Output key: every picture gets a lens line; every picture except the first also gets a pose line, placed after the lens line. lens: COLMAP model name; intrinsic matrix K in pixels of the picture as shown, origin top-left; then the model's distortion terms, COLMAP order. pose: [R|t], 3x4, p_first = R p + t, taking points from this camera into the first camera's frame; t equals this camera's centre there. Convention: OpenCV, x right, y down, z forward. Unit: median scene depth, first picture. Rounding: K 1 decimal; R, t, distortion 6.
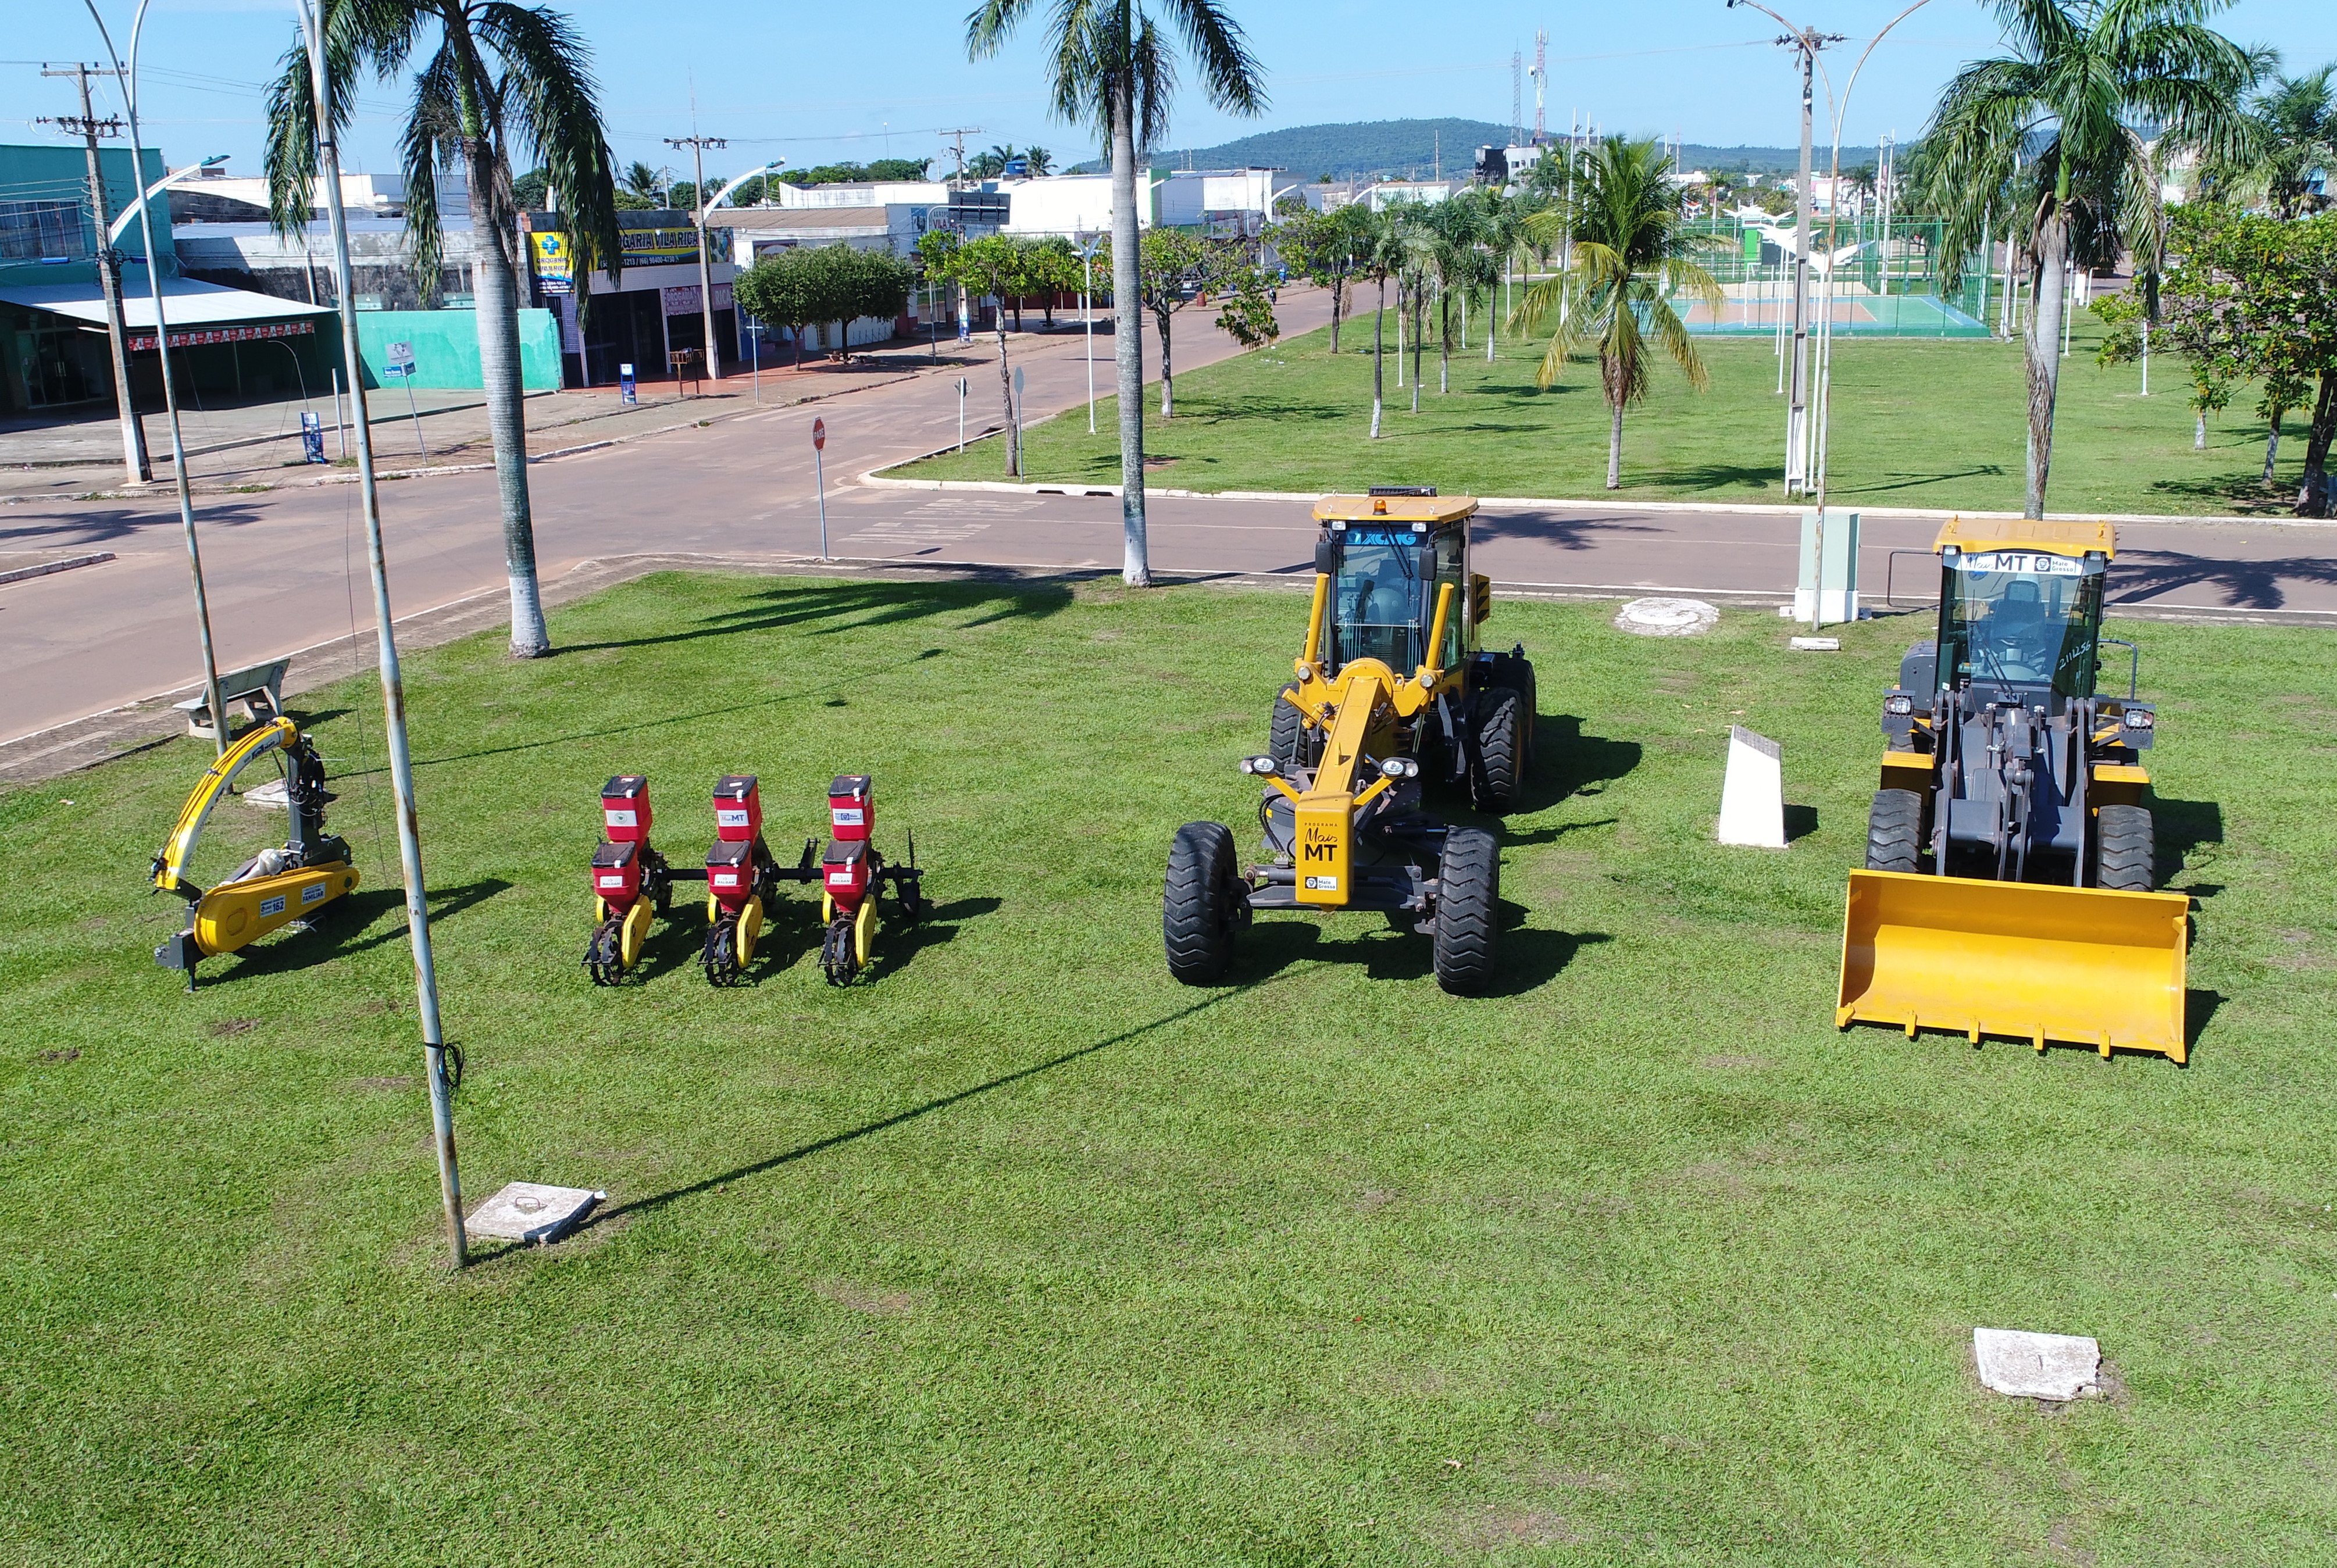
lens RADIAL K [[2212.7, 0, 1168.5], [0, 2212.7, 784.0], [0, 0, 1]] dist [0.006925, -0.017964]
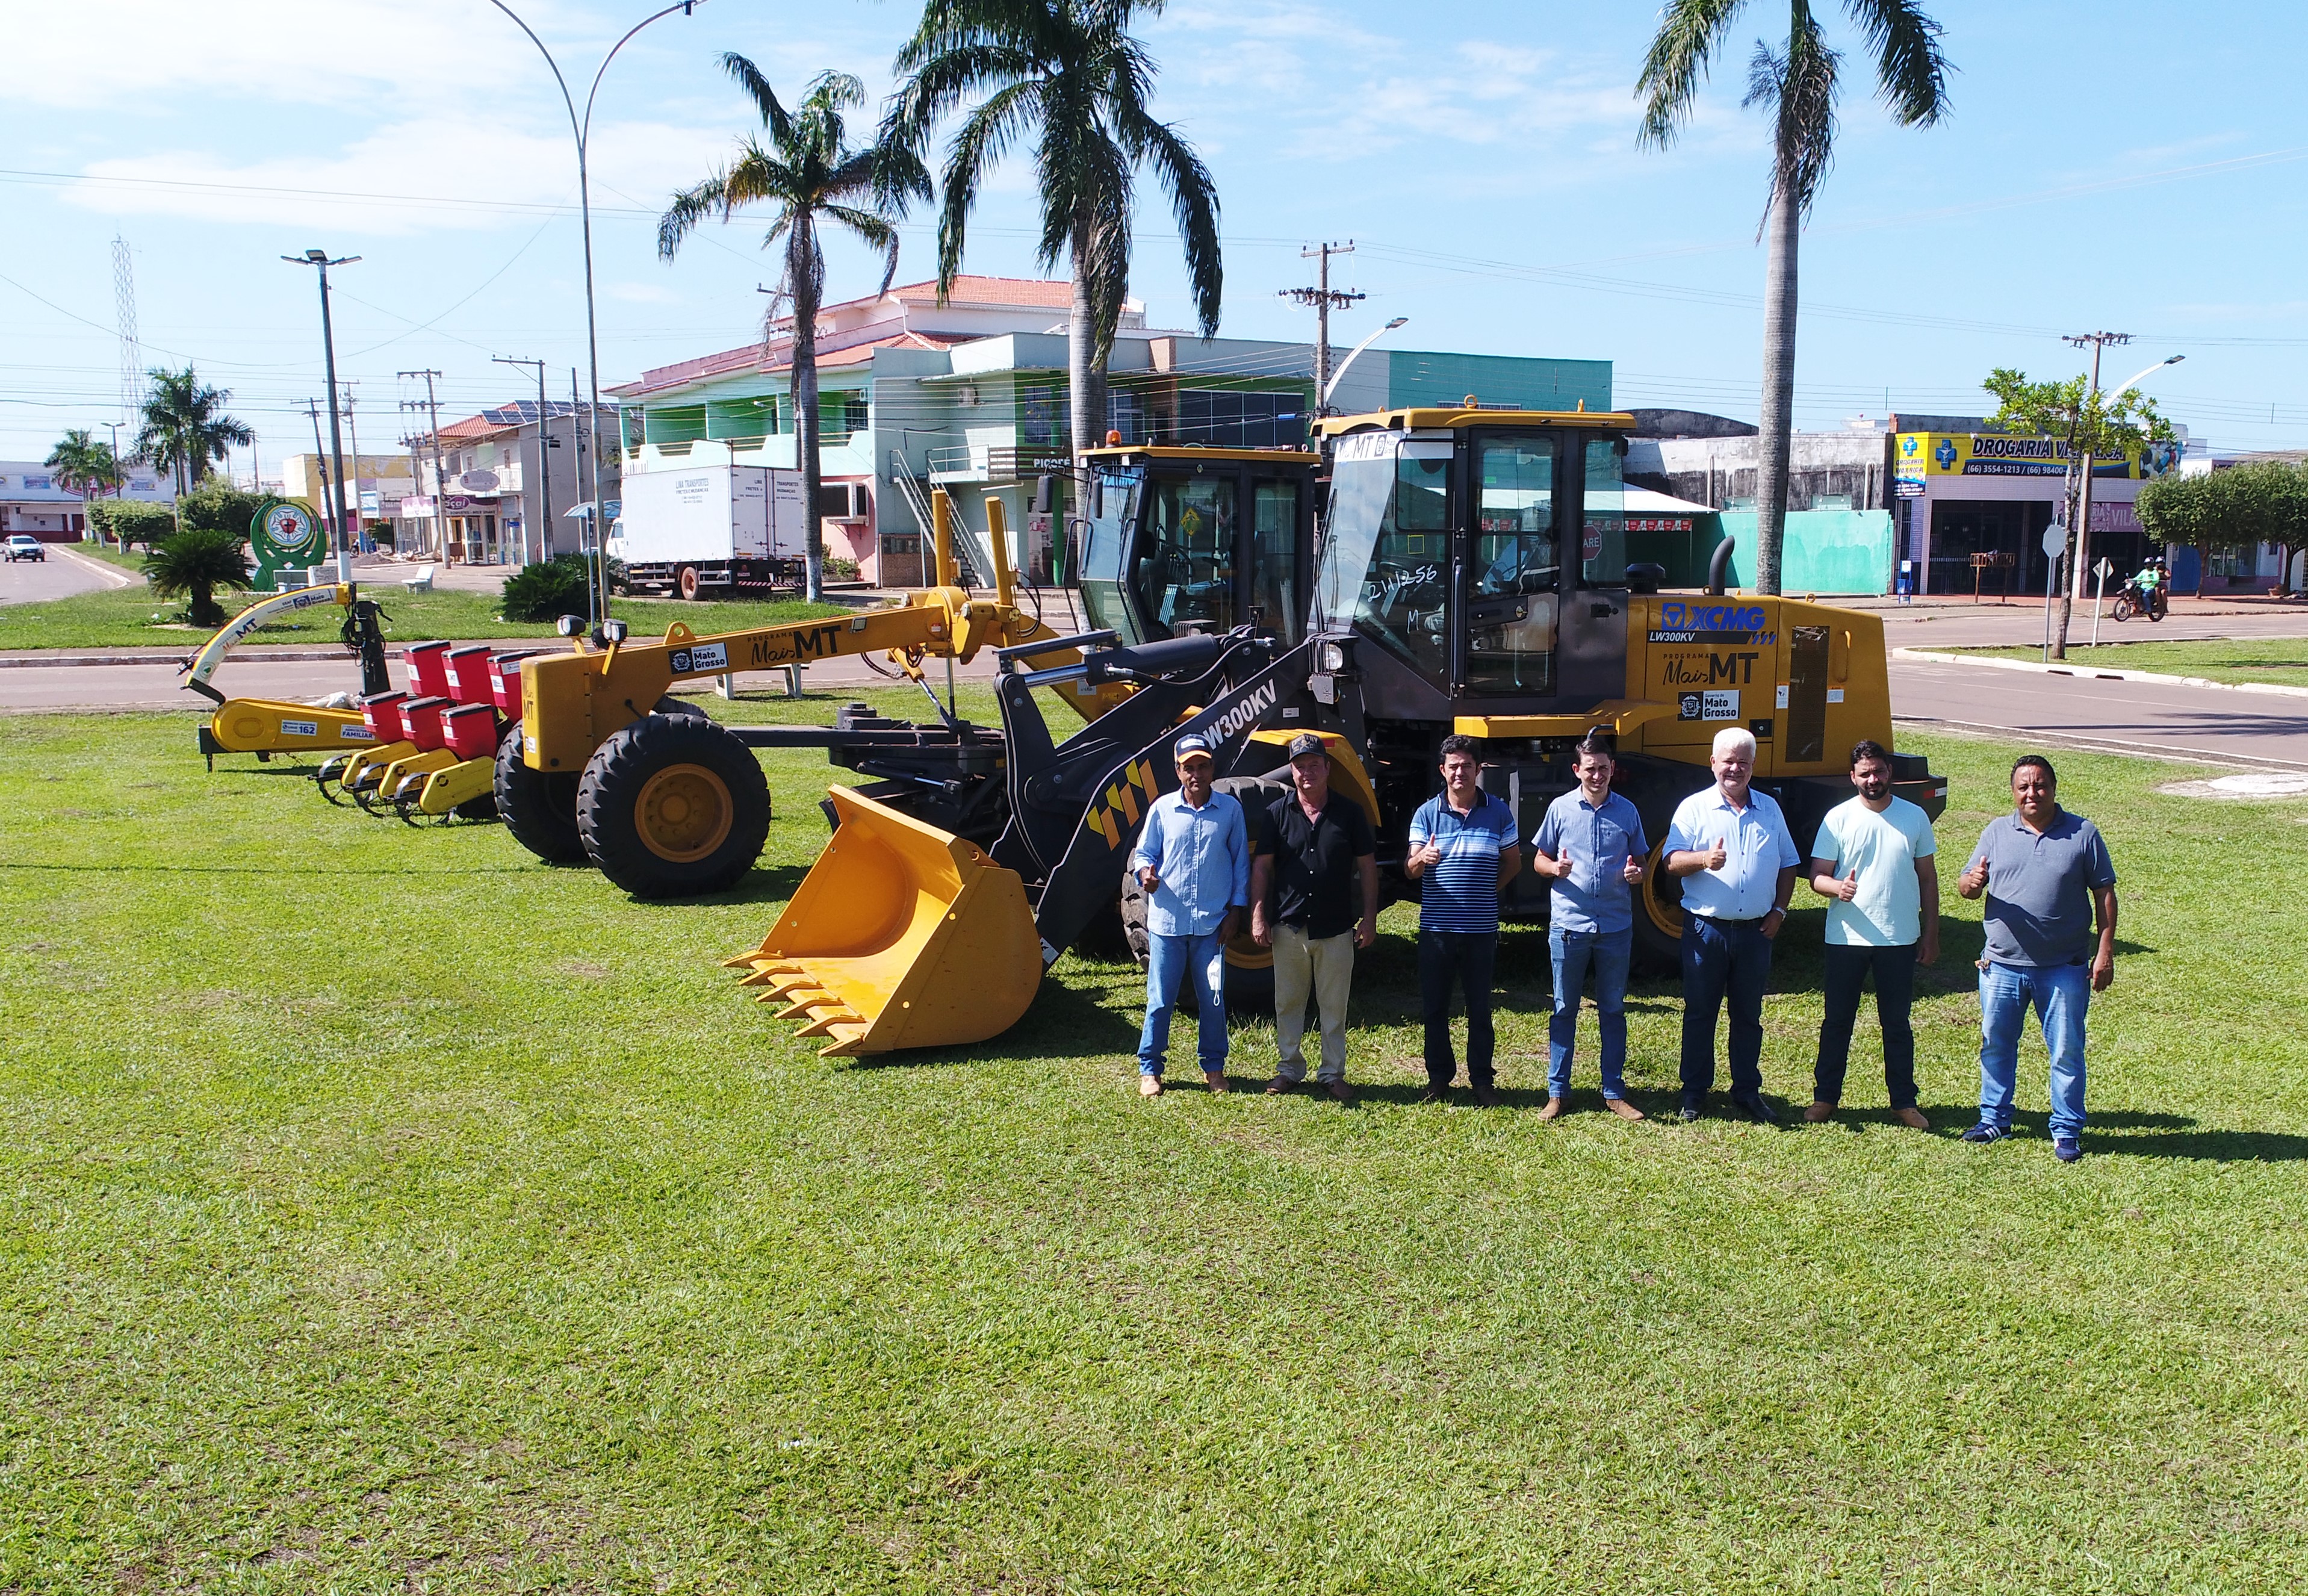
lens RADIAL K [[2233.6, 0, 1152.2], [0, 2233.6, 917.1], [0, 0, 1]] dist [-0.026556, 0.006525]
pose [[0.664046, 0.150030, -0.732485, 0.852747], [-0.209606, 0.977732, 0.010241, 0.049436], [0.717711, 0.146732, 0.680706, 0.511894]]
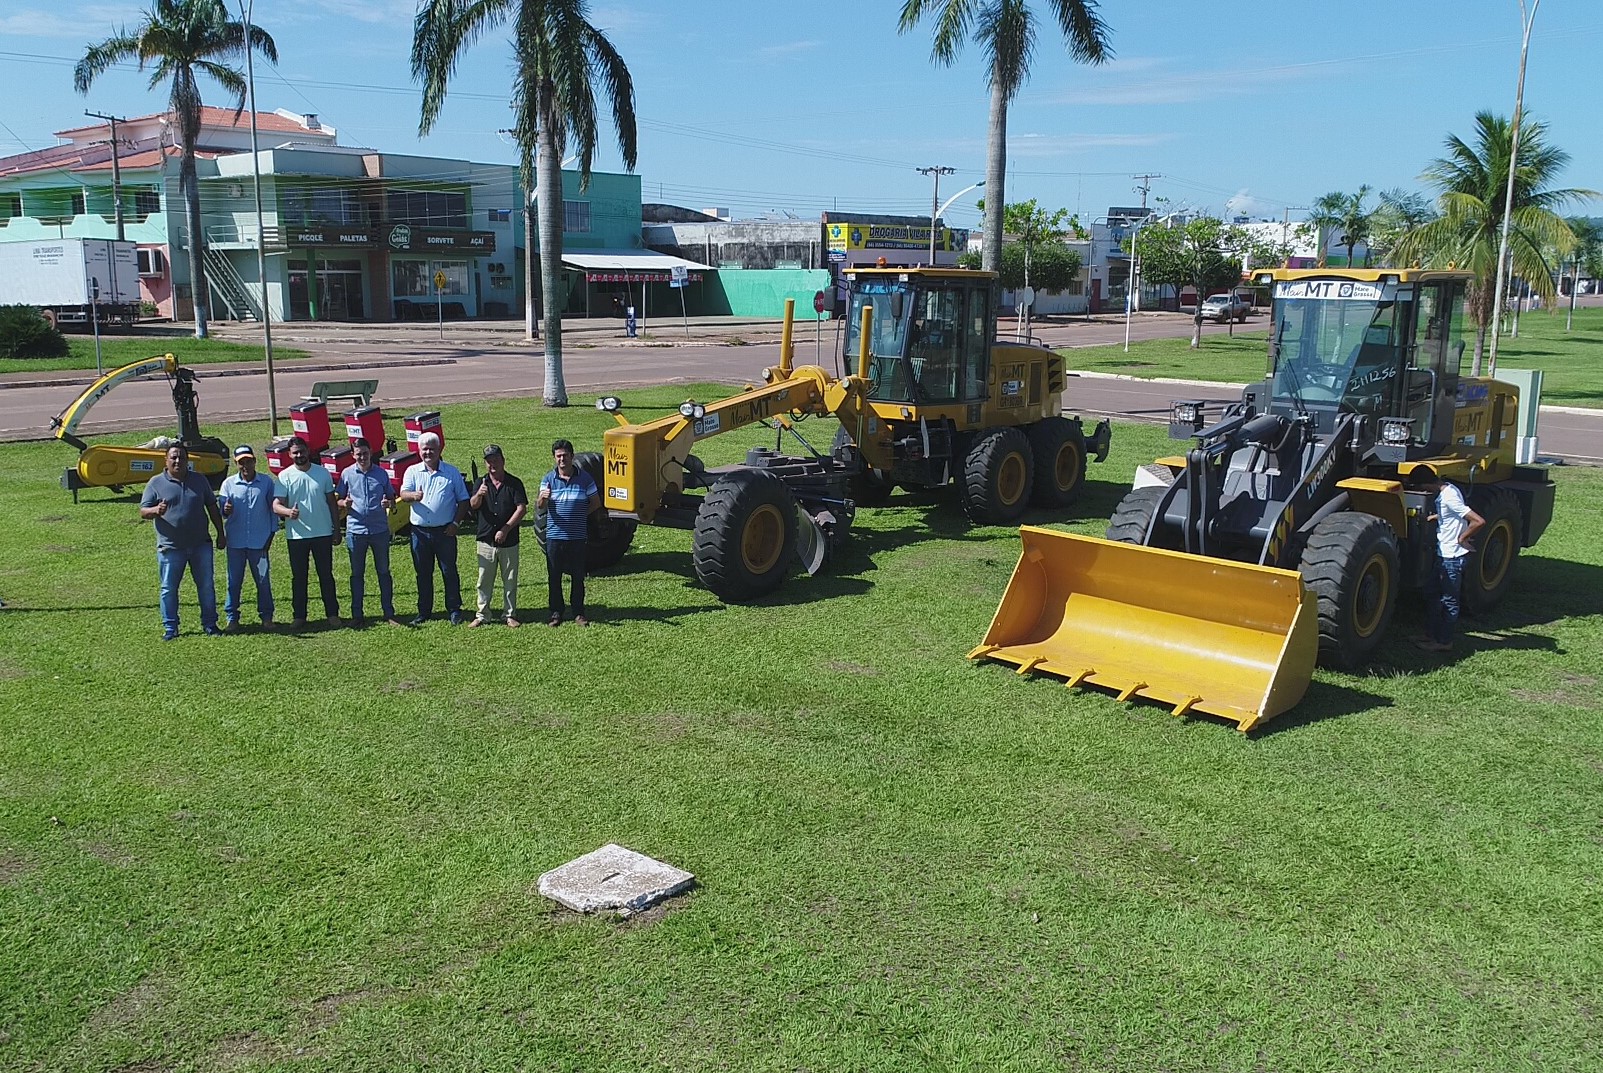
lens RADIAL K [[1376.5, 0, 700.8], [0, 1376.5, 541.7], [0, 0, 1]] dist [-0.016769, 0.002593]
pose [[0.879957, 0.116093, -0.460650, 0.444002], [-0.144711, 0.989101, -0.027161, 0.080976], [0.452476, 0.090562, 0.887166, 0.301839]]
